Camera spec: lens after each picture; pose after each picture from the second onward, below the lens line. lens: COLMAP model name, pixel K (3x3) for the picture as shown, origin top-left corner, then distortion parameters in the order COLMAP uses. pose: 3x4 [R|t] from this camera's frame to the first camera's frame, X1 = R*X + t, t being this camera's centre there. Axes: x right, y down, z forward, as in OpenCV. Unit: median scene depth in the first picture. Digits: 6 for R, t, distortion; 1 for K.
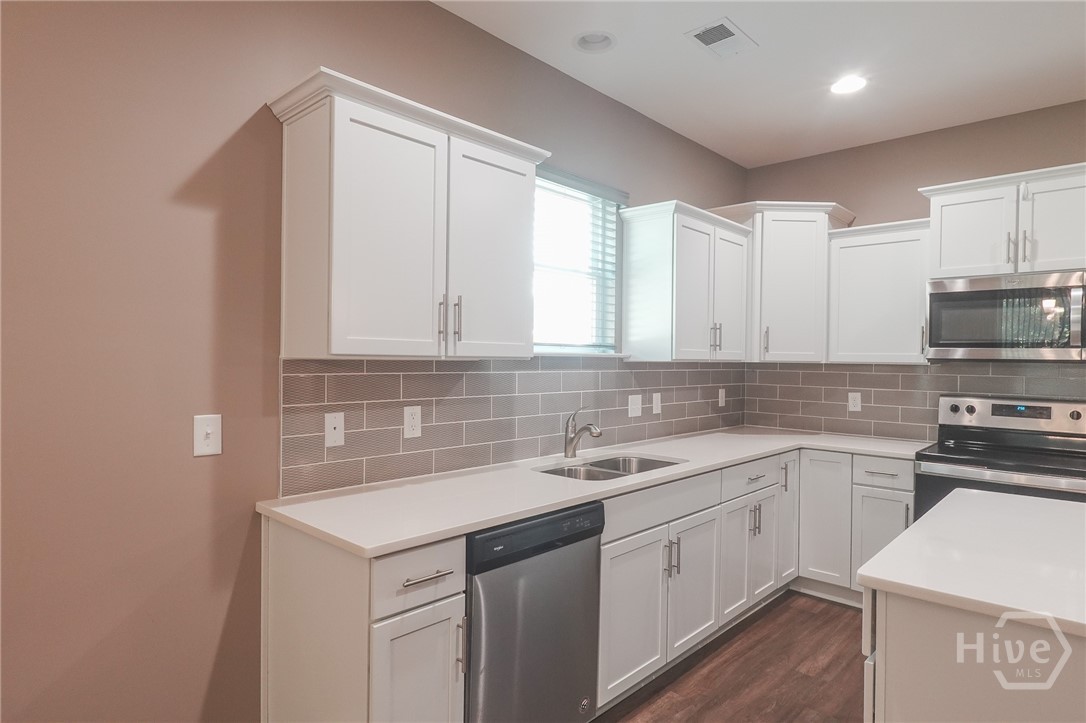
lens RADIAL K [[613.2, 0, 543.0], [0, 613.2, 364.8], [0, 0, 1]] dist [-0.000444, 0.001345]
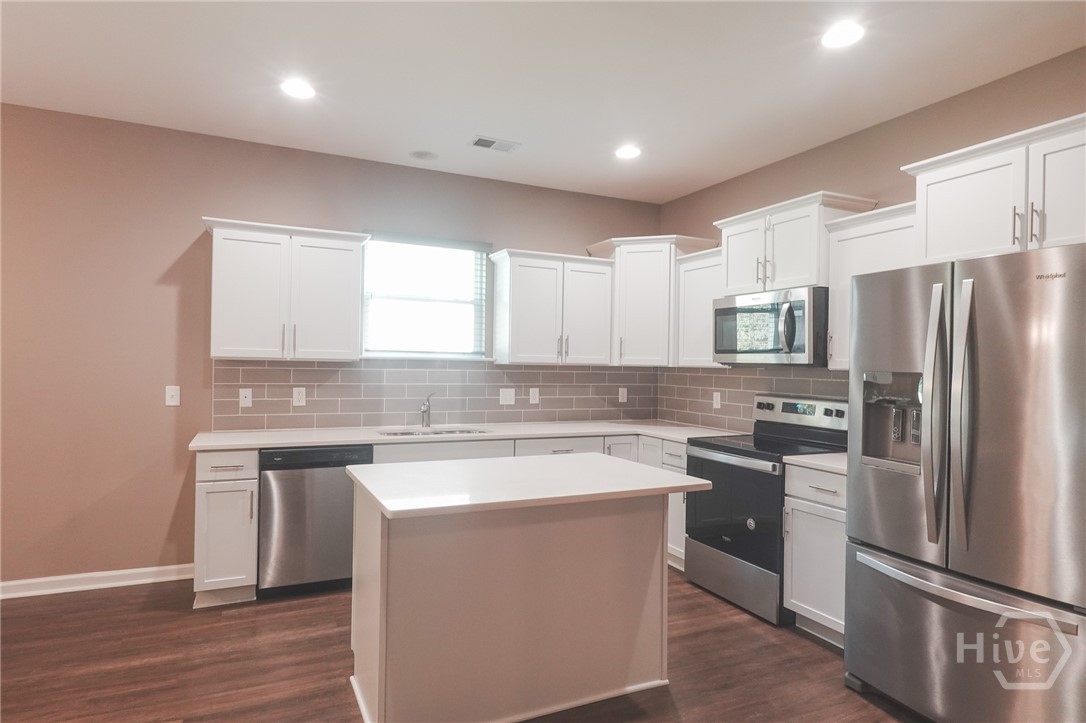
lens RADIAL K [[613.2, 0, 543.0], [0, 613.2, 364.8], [0, 0, 1]] dist [-0.000444, 0.001345]
pose [[0.929719, 0.005166, -0.368232, 0.754251], [-0.010379, 0.999872, -0.012178, 0.012309], [0.368122, 0.015143, 0.929654, -0.252110]]
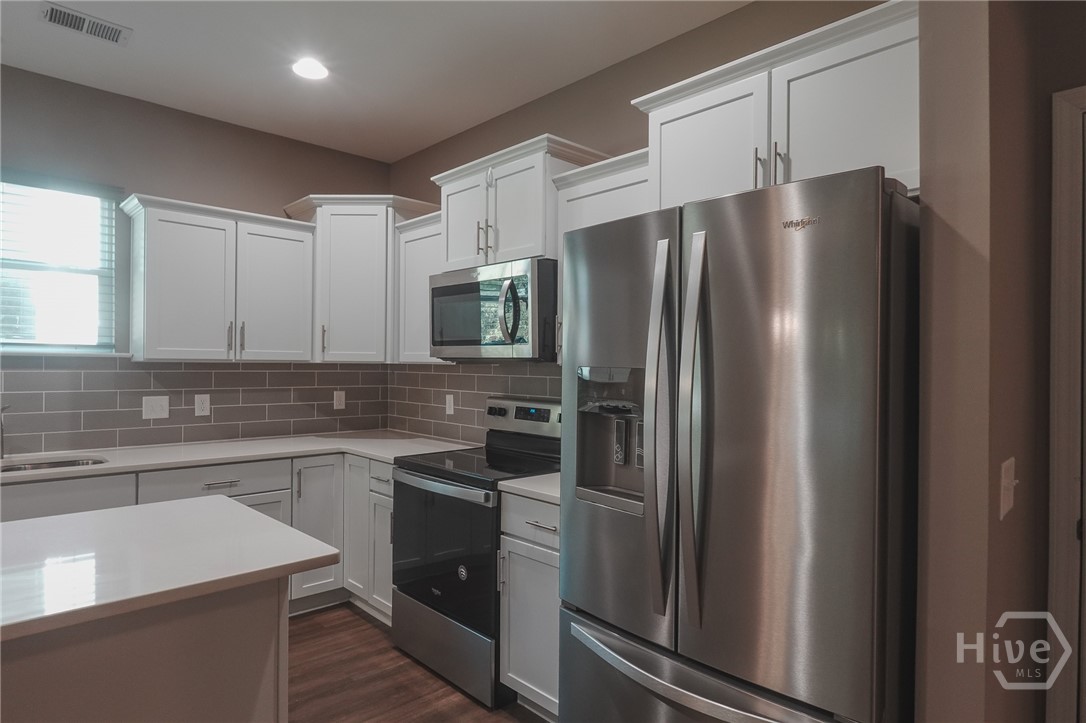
lens RADIAL K [[613.2, 0, 543.0], [0, 613.2, 364.8], [0, 0, 1]] dist [-0.000444, 0.001345]
pose [[0.998300, -0.001739, -0.058253, 0.846871], [0.001135, 0.999945, -0.010400, 0.010744], [0.058268, 0.010316, 0.998248, 0.071435]]
